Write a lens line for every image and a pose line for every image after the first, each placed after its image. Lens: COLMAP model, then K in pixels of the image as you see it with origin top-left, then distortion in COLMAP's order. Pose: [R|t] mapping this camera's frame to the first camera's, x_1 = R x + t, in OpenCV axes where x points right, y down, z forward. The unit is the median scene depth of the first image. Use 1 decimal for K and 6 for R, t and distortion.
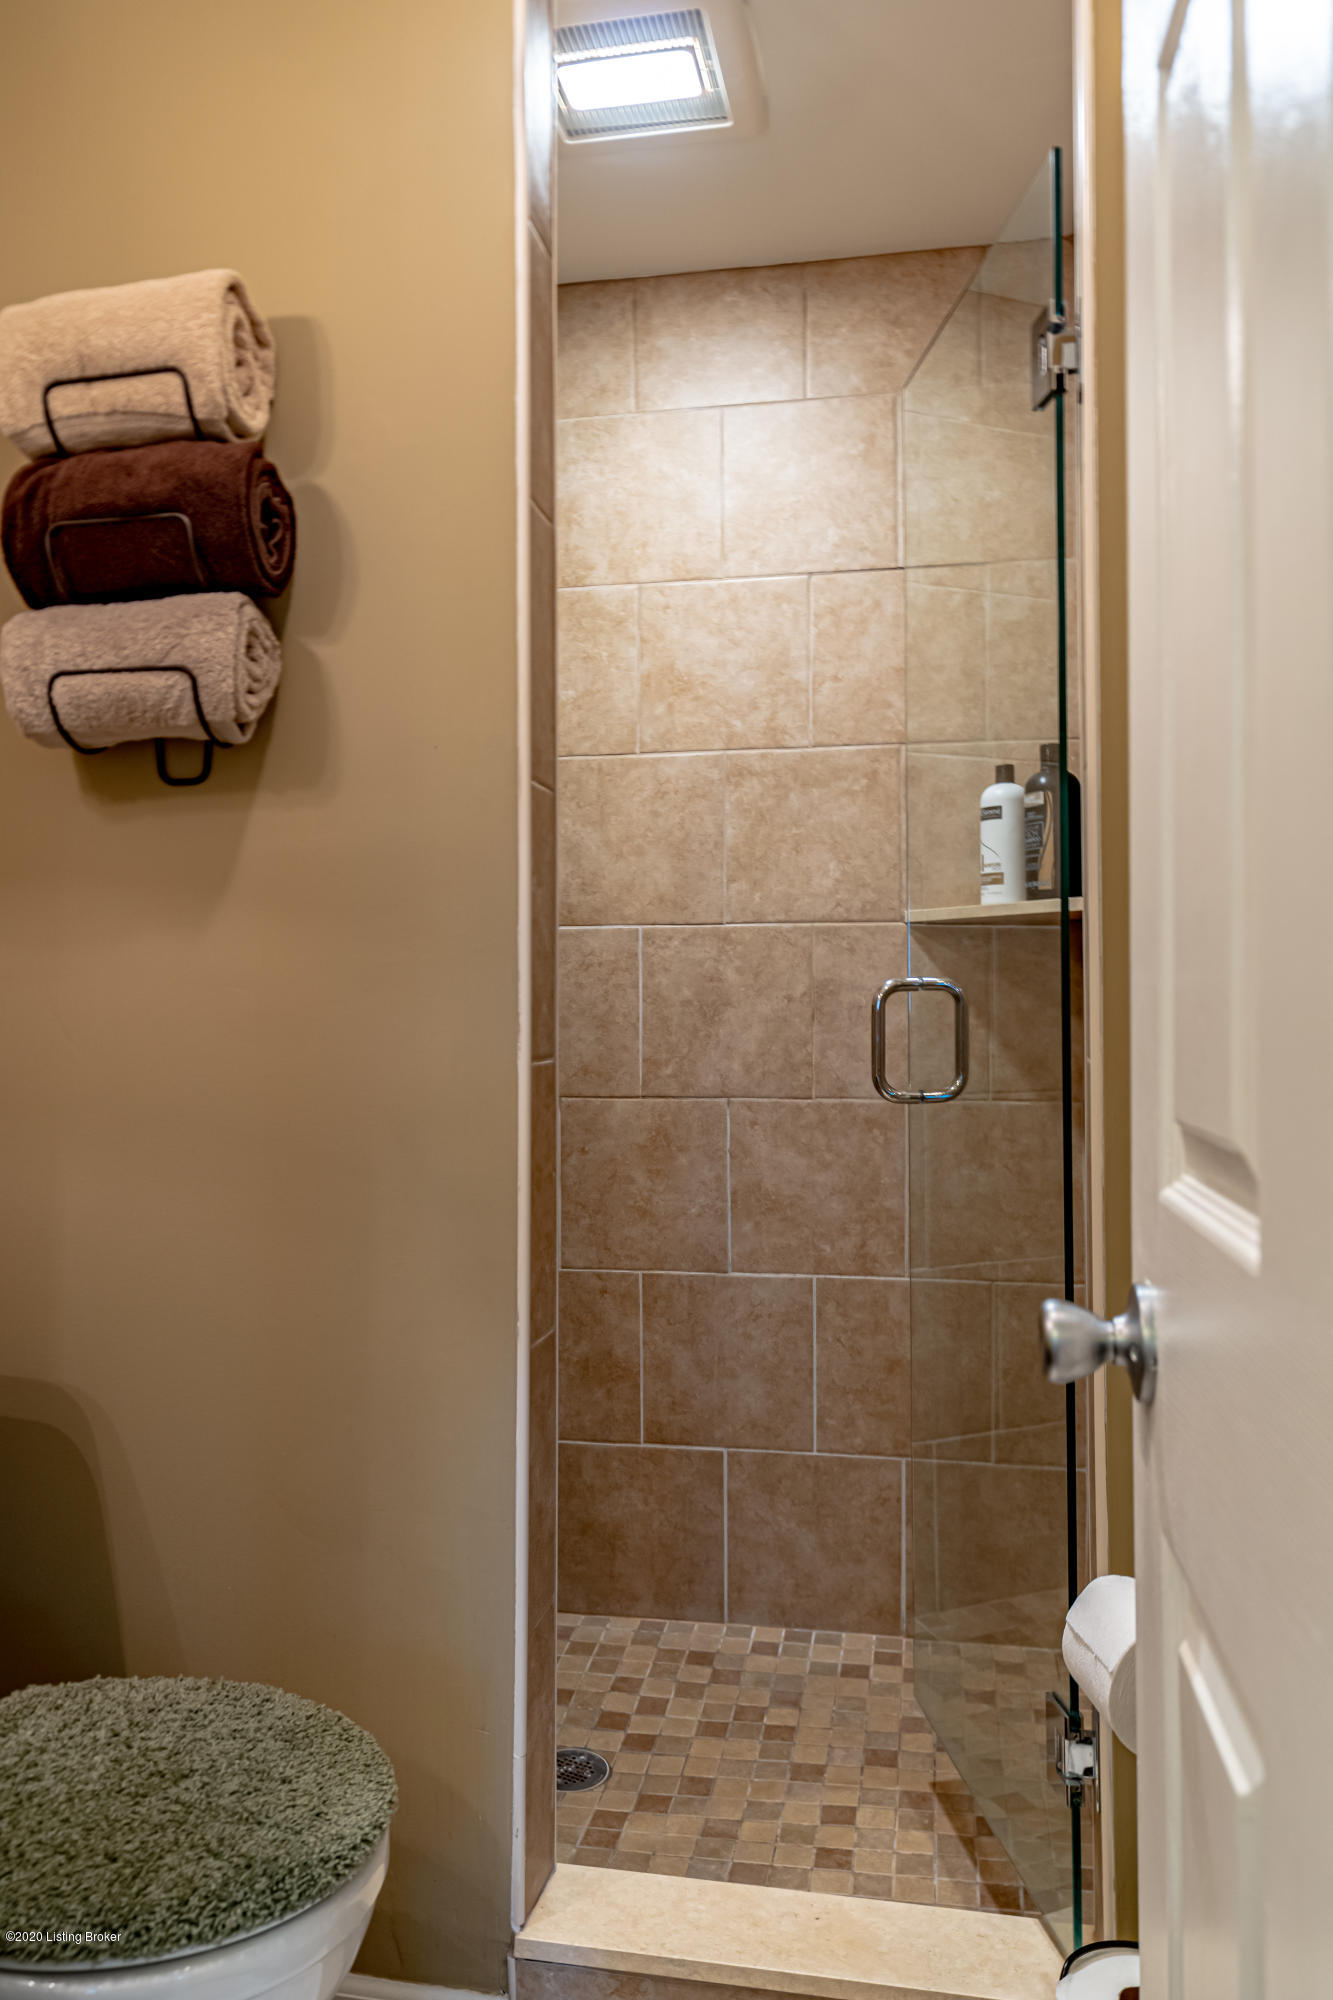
lens RADIAL K [[1426.0, 0, 666.5], [0, 1426.0, 1000.0], [0, 0, 1]] dist [0.003309, 0.000723]
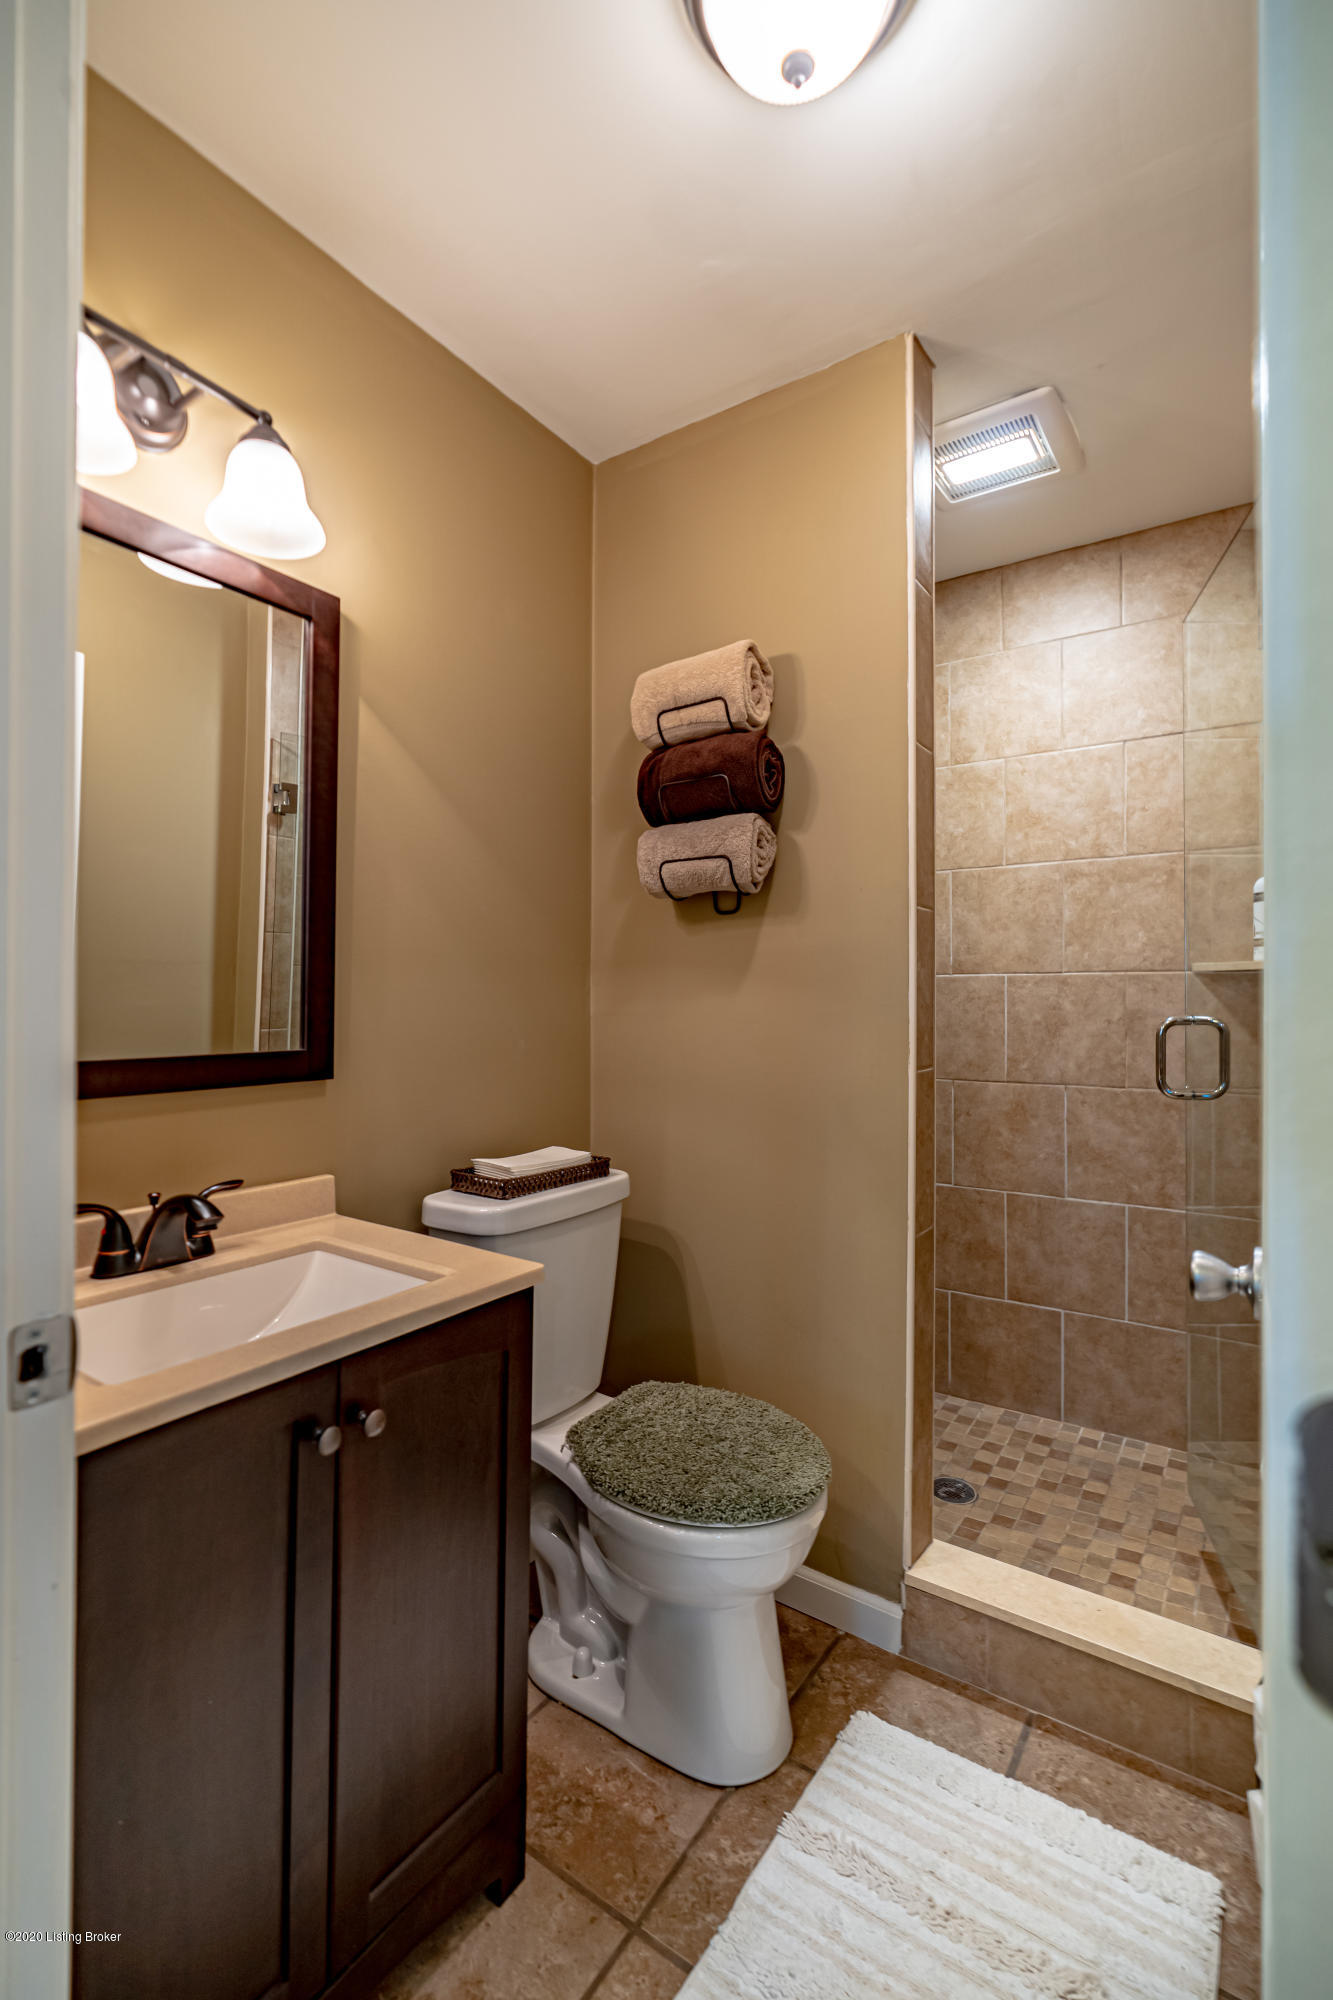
lens RADIAL K [[917.8, 0, 666.5], [0, 917.8, 1000.0], [0, 0, 1]] dist [-0.002666, 0.001140]
pose [[0.914271, 0.003801, -0.405085, 0.054118], [0.001018, 0.999931, 0.011679, -0.038469], [0.405101, -0.011090, 0.914205, -0.091703]]
